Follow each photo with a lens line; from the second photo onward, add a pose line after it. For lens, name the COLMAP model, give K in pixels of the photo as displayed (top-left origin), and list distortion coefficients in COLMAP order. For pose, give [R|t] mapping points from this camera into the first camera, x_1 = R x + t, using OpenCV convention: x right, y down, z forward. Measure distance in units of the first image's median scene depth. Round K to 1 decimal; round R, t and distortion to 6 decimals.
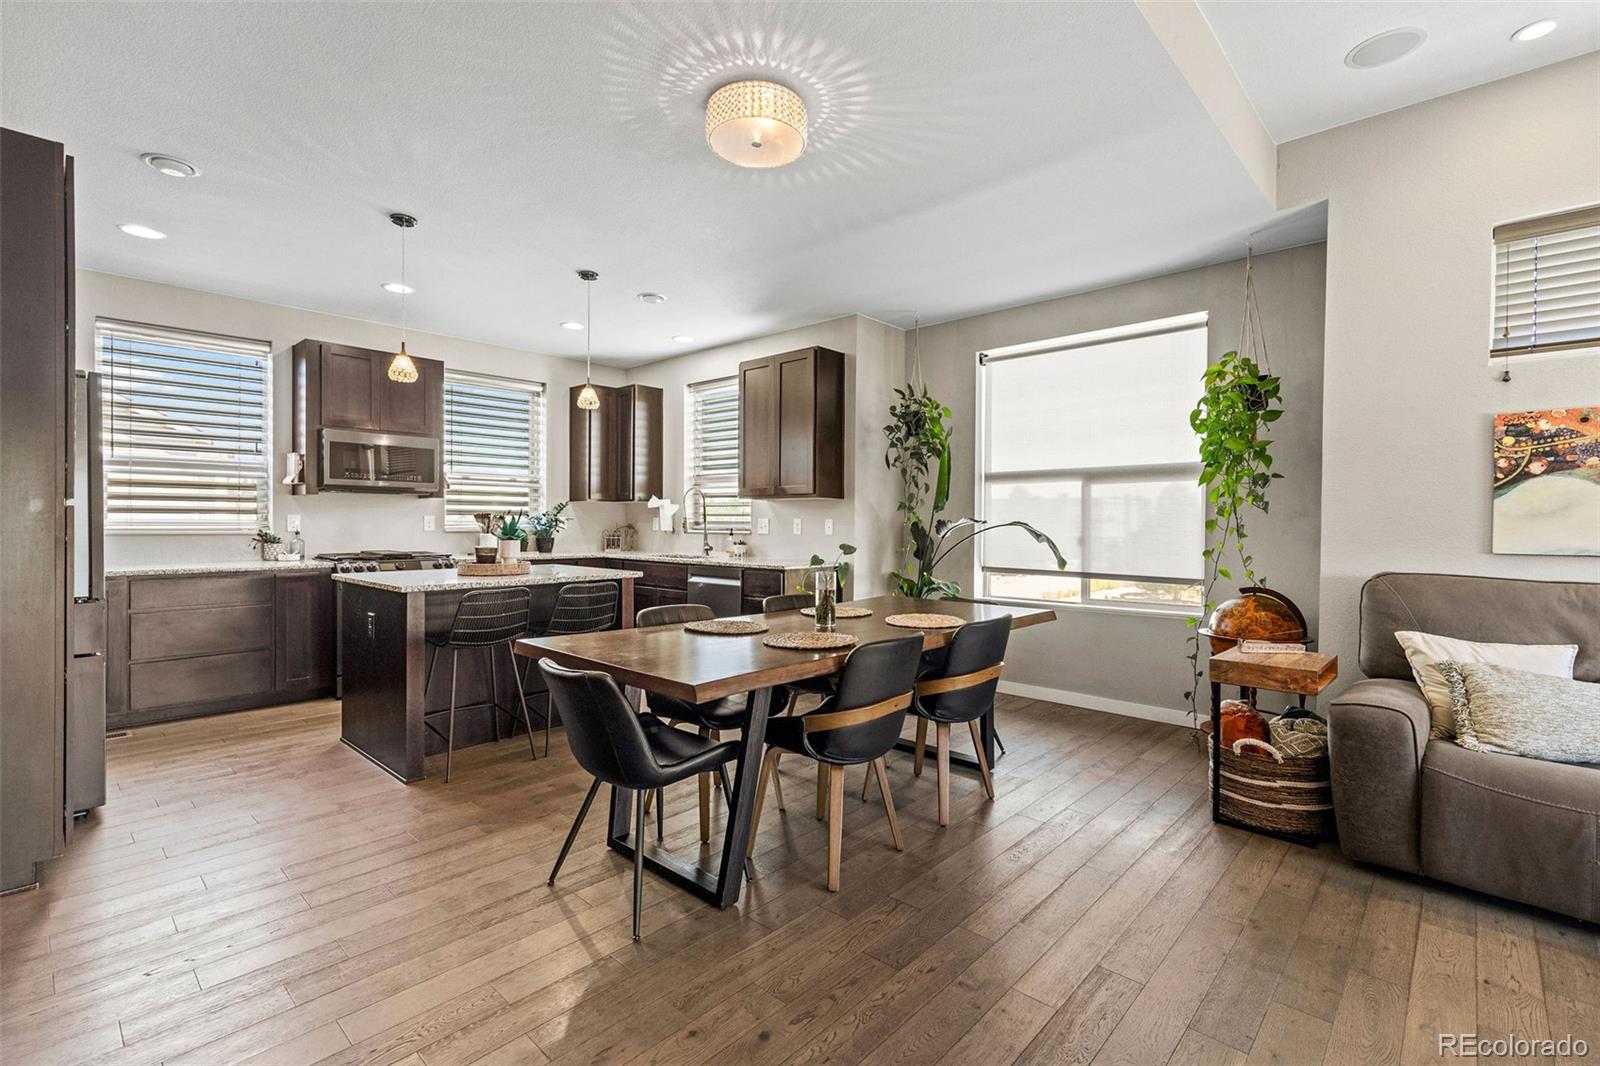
lens RADIAL K [[722.0, 0, 788.0], [0, 722.0, 529.9], [0, 0, 1]] dist [0.015919, -0.003088]
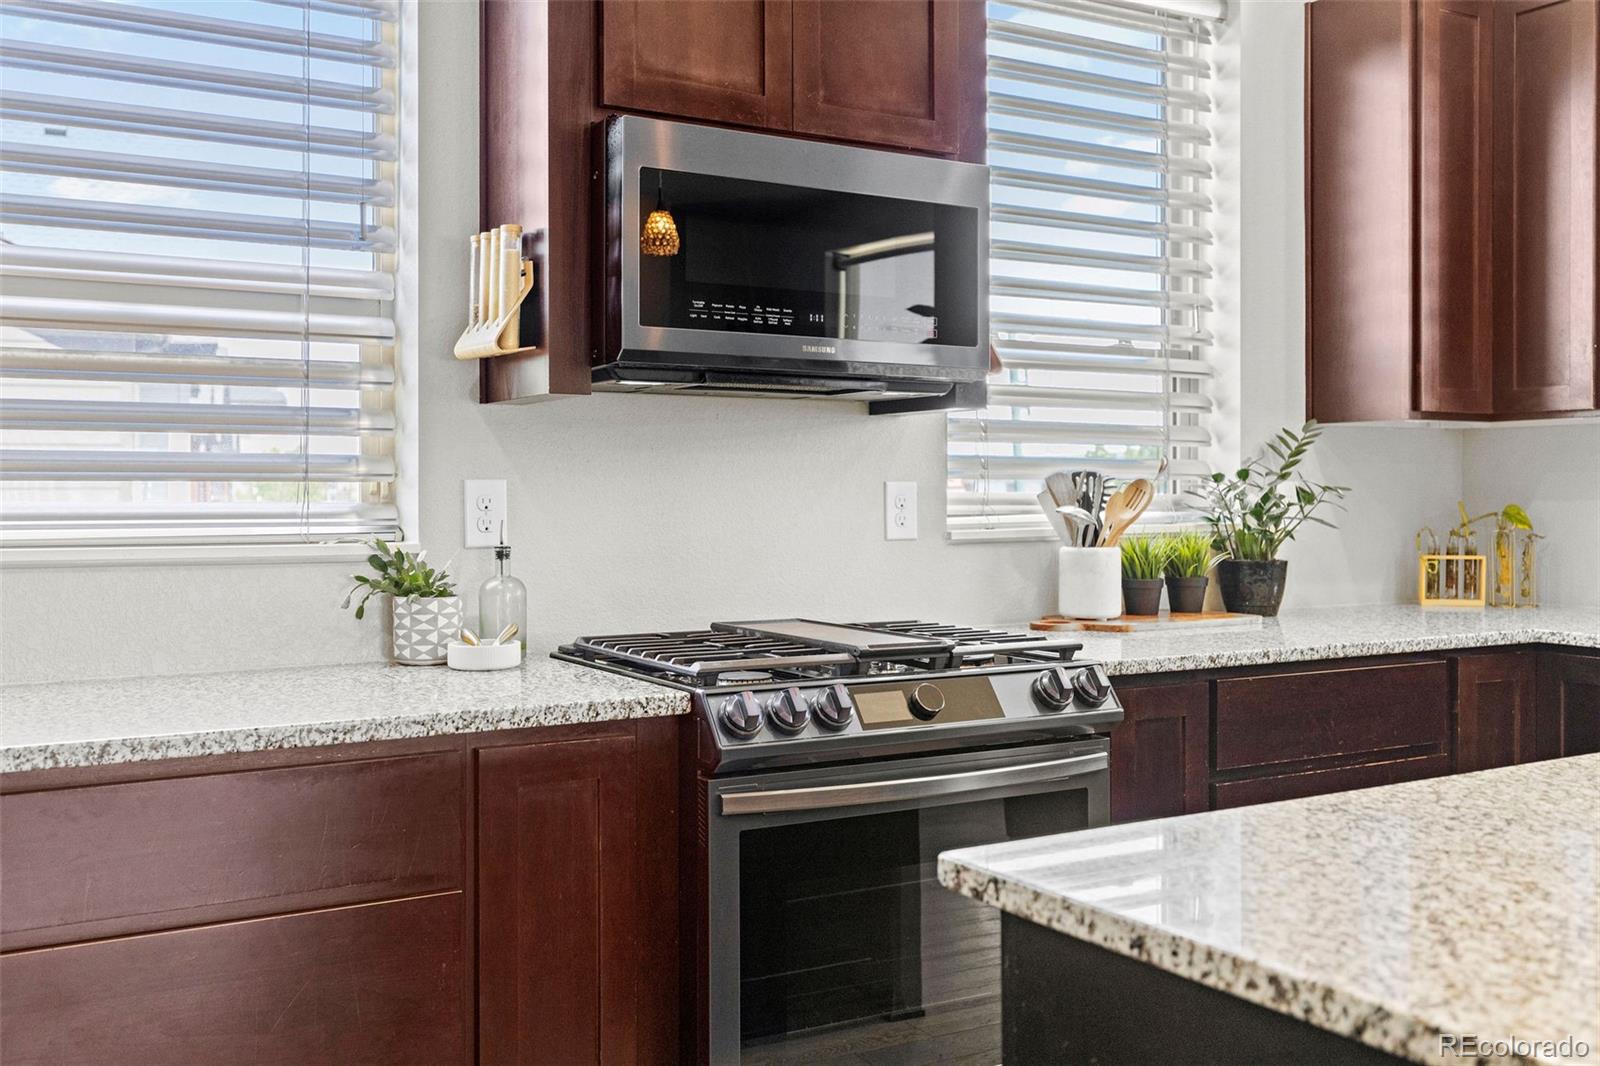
lens RADIAL K [[1546.3, 0, 798.0], [0, 1546.3, 492.4], [0, 0, 1]] dist [0.014223, 0.000000]
pose [[0.962769, -0.008230, -0.270199, -0.439545], [0.004951, 0.999906, -0.012814, -0.009443], [0.270279, 0.010999, 0.962719, 0.521311]]
